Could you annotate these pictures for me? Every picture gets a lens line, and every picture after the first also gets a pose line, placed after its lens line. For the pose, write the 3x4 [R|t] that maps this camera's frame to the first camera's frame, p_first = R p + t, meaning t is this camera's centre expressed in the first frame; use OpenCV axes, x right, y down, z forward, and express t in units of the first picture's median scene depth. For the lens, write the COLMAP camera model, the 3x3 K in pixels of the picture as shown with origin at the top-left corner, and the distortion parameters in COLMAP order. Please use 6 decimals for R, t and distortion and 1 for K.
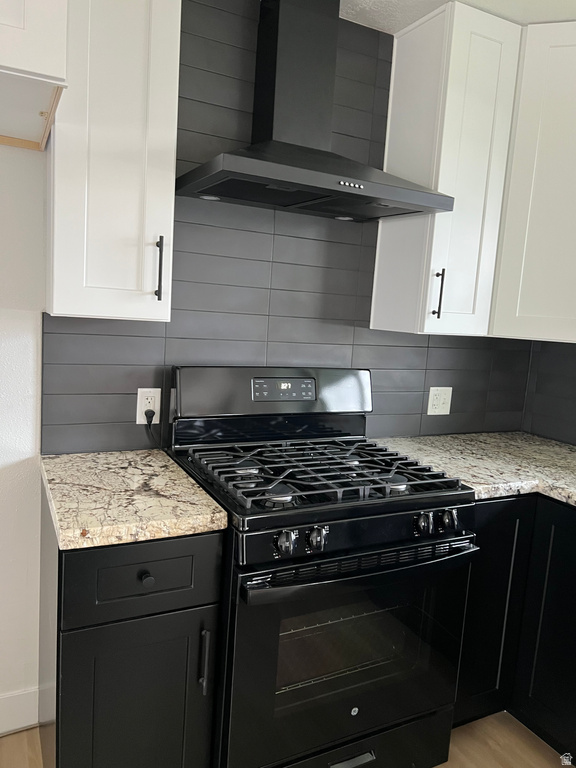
lens RADIAL K [[579.0, 0, 285.4], [0, 579.0, 382.5], [0, 0, 1]] dist [0.045390, -0.059901]
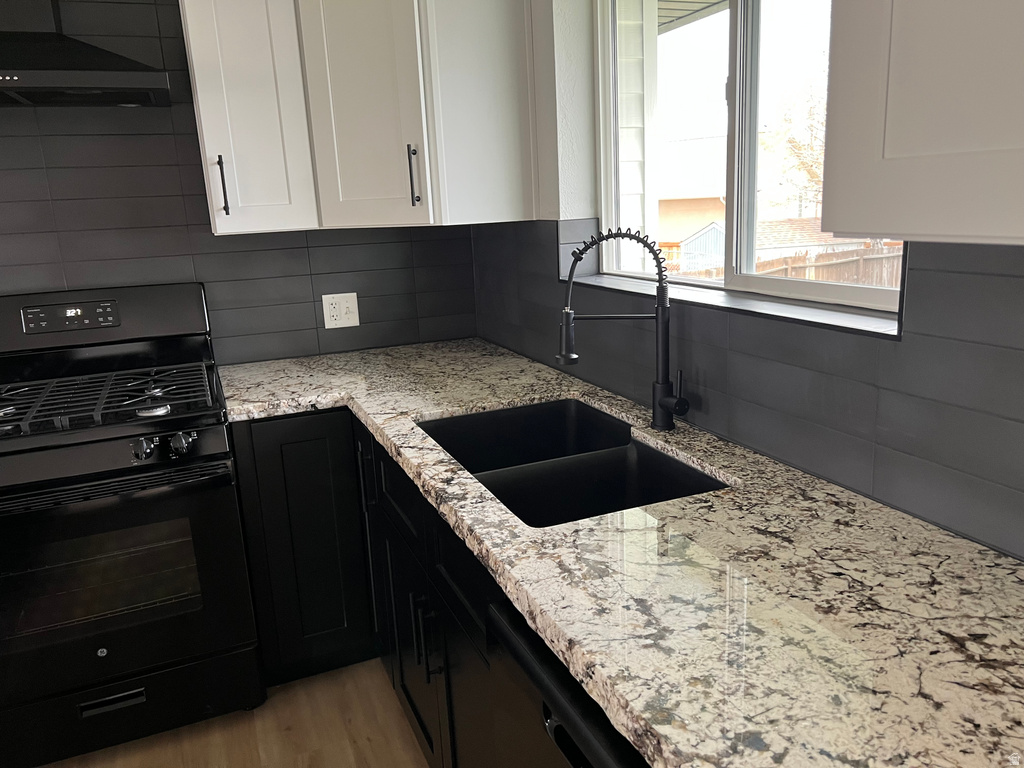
lens RADIAL K [[772.0, 0, 514.1], [0, 772.0, 381.6], [0, 0, 1]] dist [0.045390, -0.059901]
pose [[0.991422, -0.093892, -0.090916, 0.748816], [0.102550, 0.990107, 0.095769, 0.064065], [0.081025, -0.104271, 0.991243, -0.115065]]
